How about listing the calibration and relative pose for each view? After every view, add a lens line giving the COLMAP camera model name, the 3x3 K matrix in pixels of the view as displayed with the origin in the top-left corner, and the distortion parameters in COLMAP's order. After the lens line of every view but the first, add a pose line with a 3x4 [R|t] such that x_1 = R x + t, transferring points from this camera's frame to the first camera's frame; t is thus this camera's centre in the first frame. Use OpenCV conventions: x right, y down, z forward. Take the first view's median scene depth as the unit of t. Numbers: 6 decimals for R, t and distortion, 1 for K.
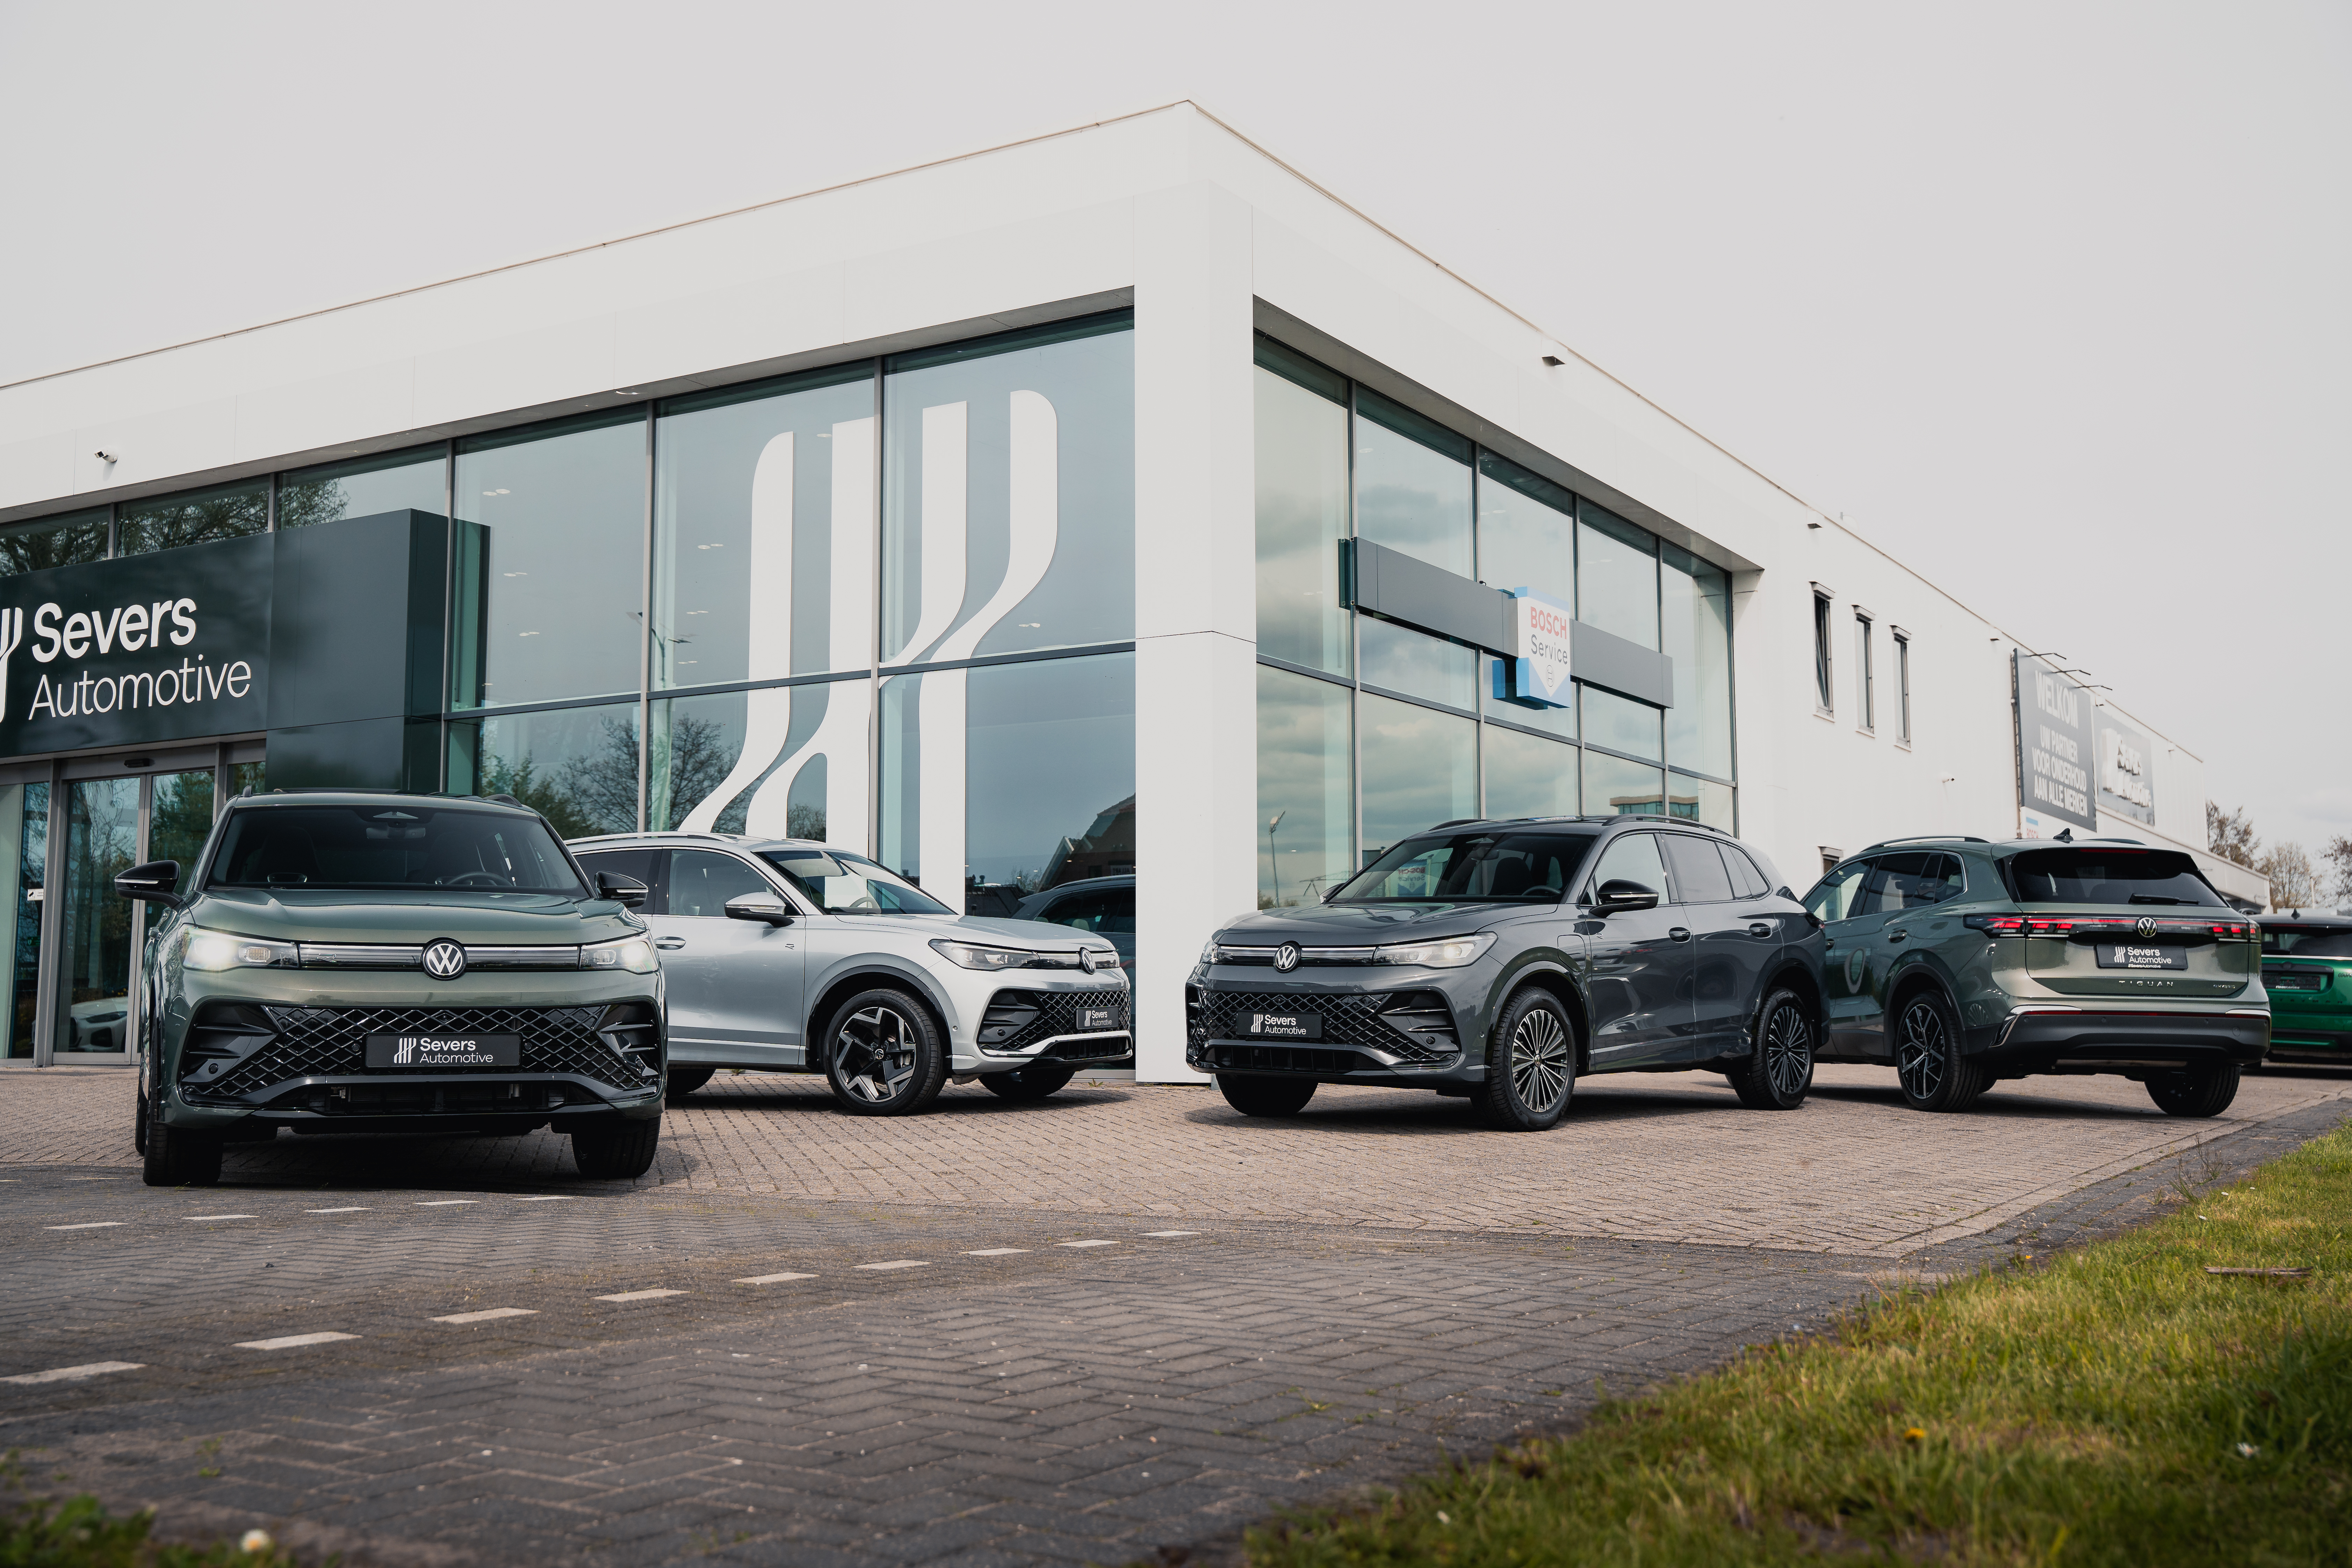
lens RADIAL K [[2306.0, 0, 1176.4], [0, 2306.0, 771.0], [0, 0, 1]] dist [0.013338, 0.000000]
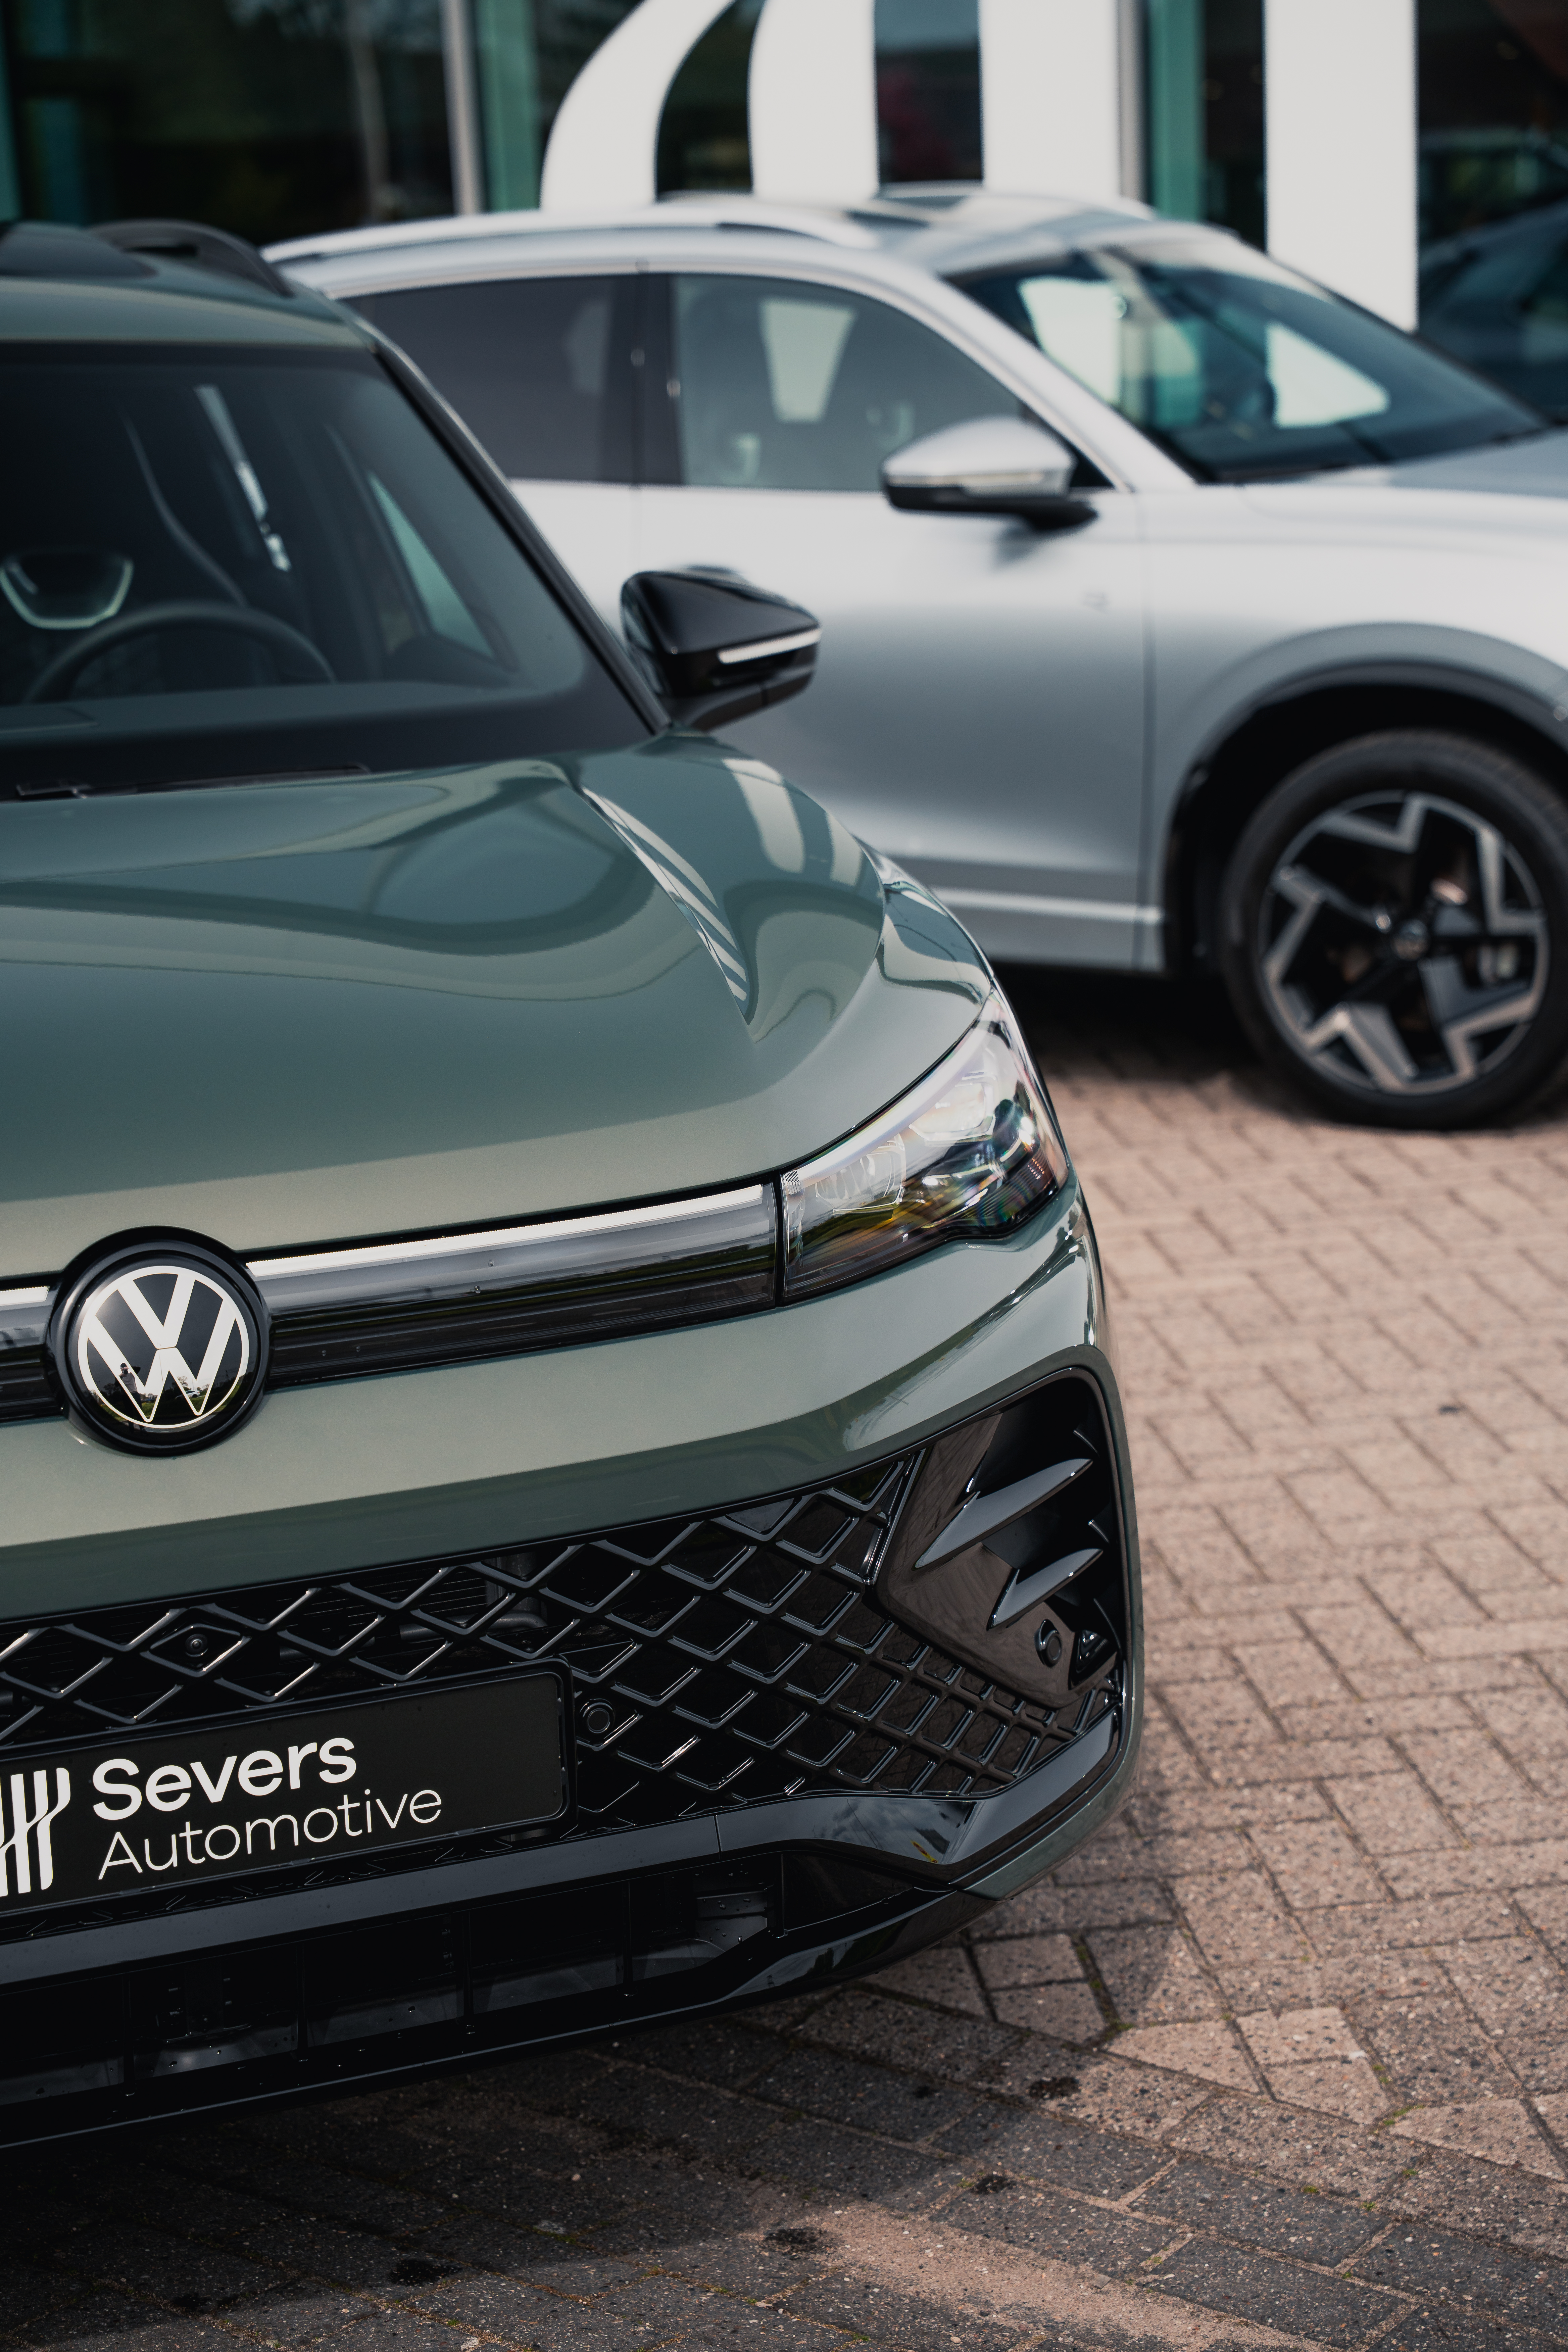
lens RADIAL K [[4339.3, 0, 778.2], [0, 4339.3, 1178.0], [0, 0, 1]] dist [0.212929, 0.000000]
pose [[0.990968, -0.023400, -0.132038, -0.132827], [0.061154, 0.955163, 0.289698, -0.023313], [0.119339, -0.295156, 0.947967, 0.405716]]
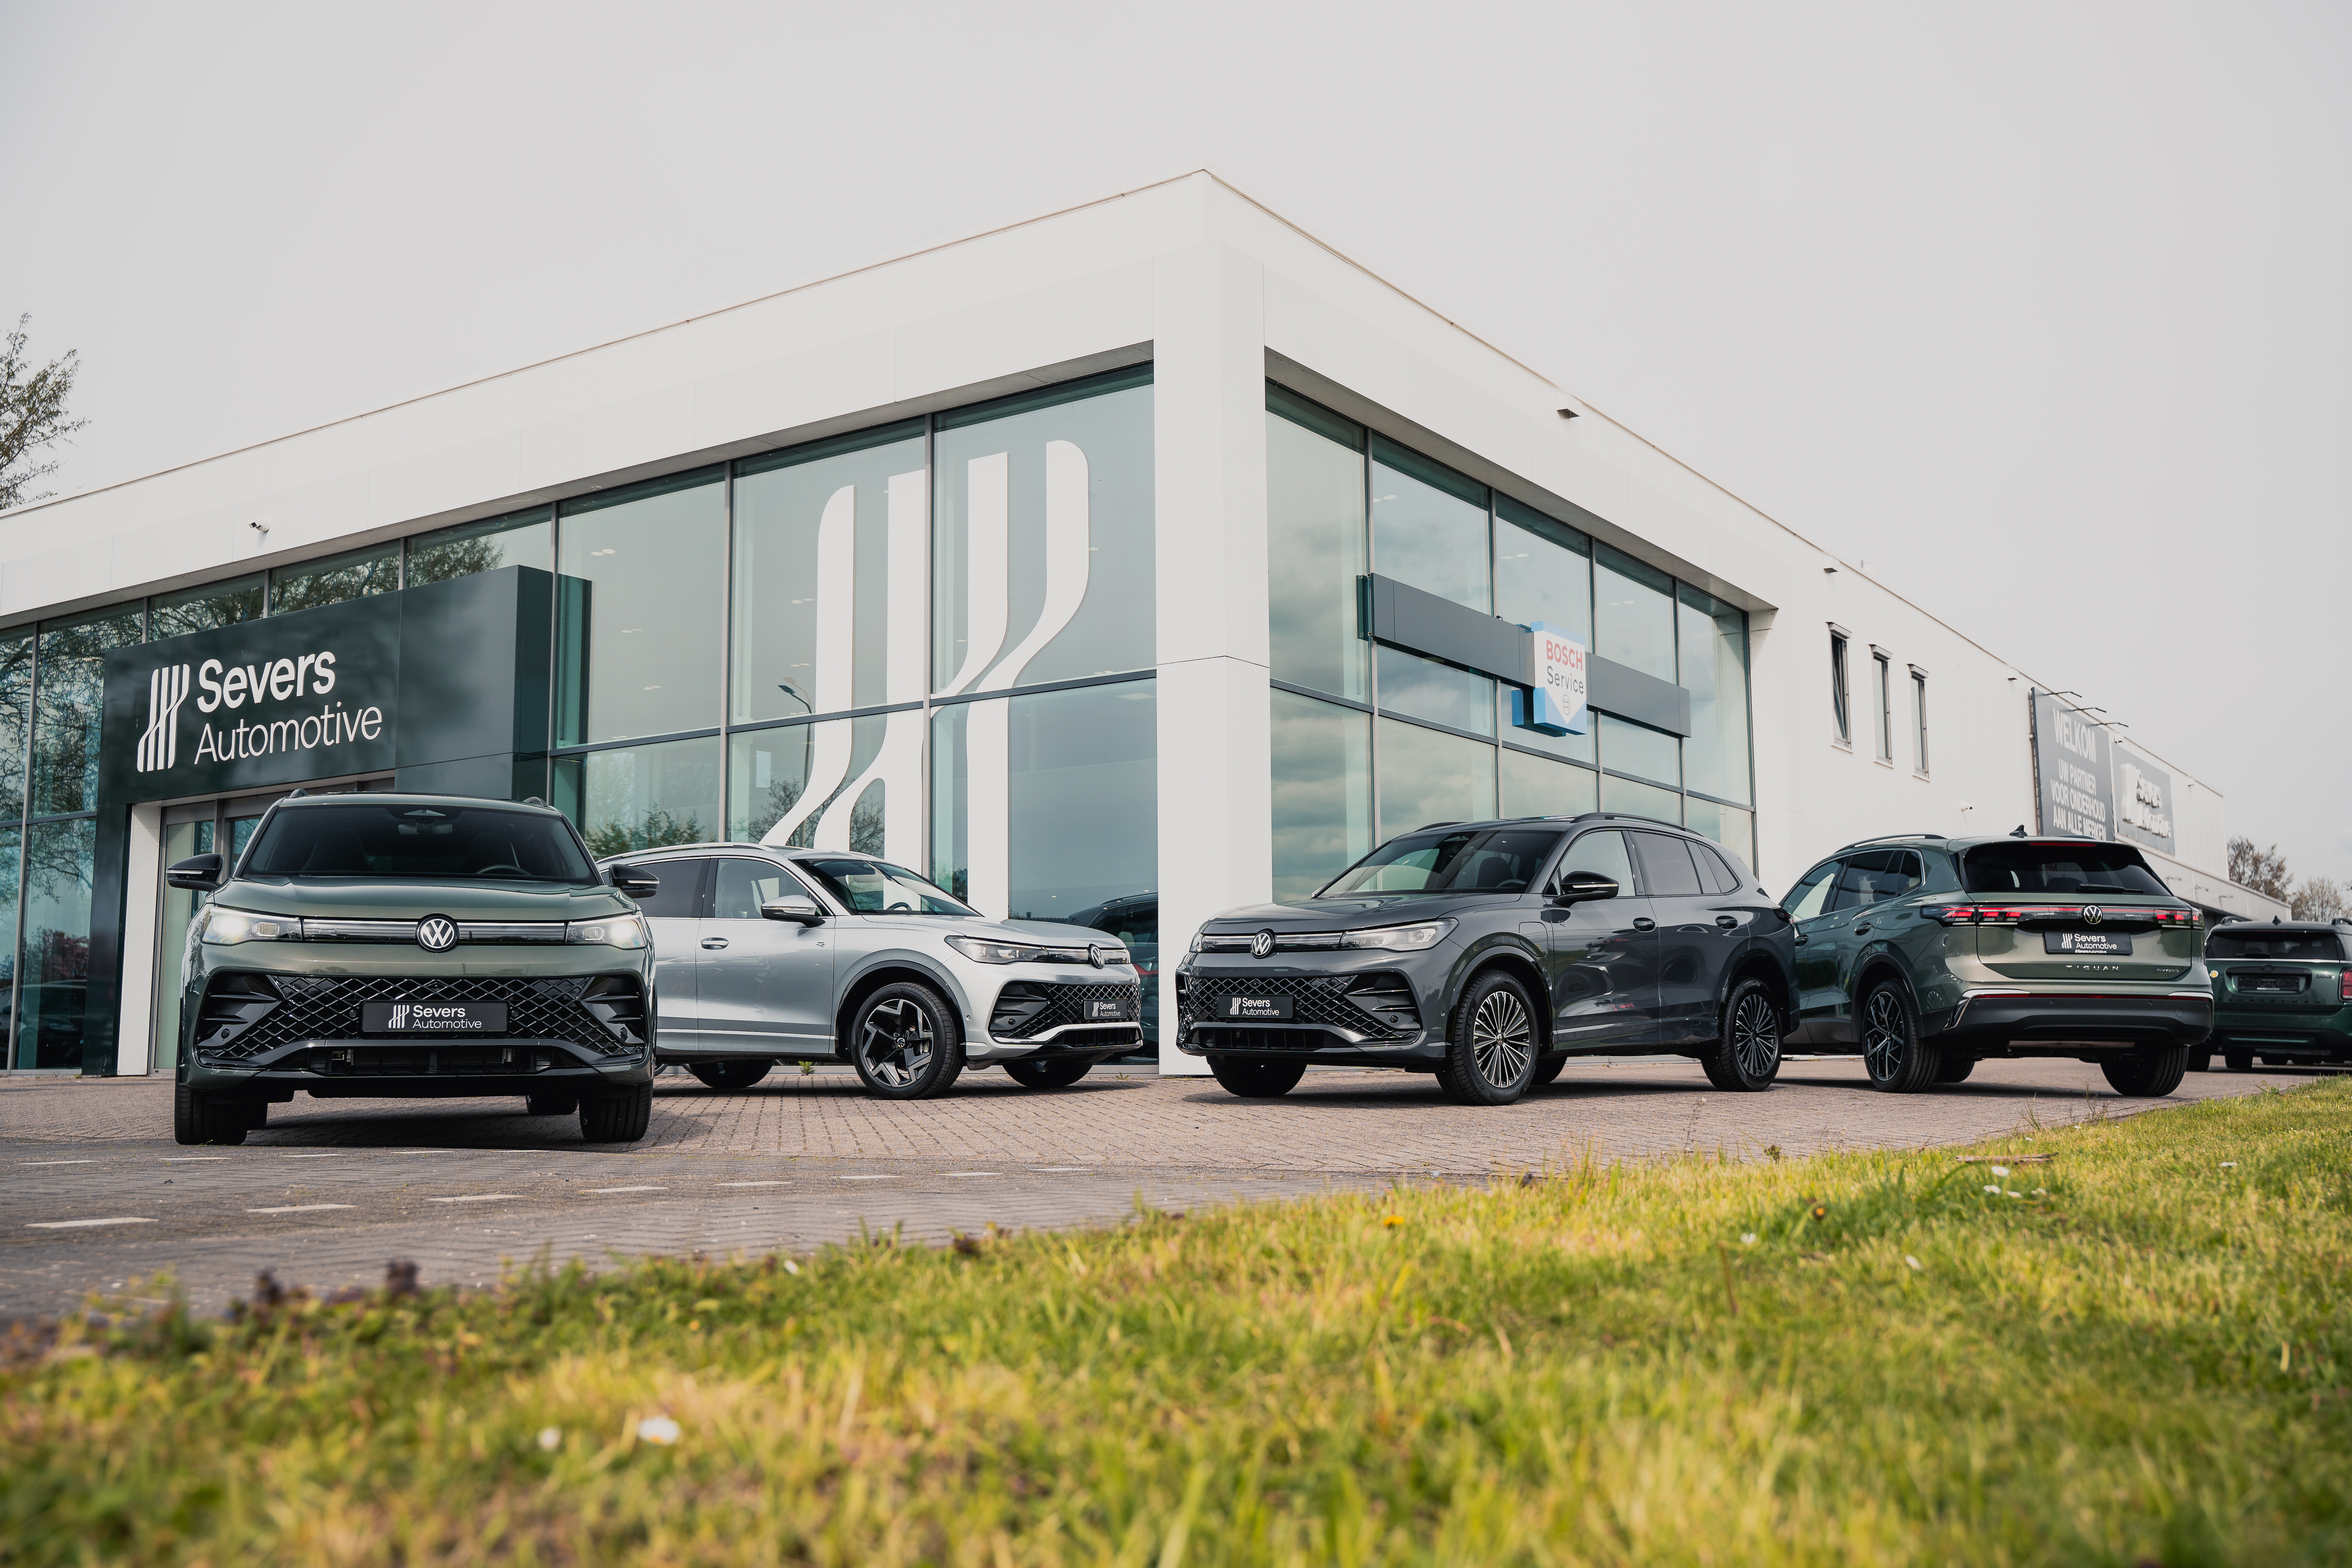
lens RADIAL K [[2105.9, 0, 1176.6], [0, 2105.9, 806.6], [0, 0, 1]] dist [-0.014650, 0.023113]
pose [[0.998718, -0.011174, -0.049380, 0.048782], [0.010790, 0.999910, -0.008023, 0.020836], [0.049465, 0.007480, 0.998748, 0.019670]]
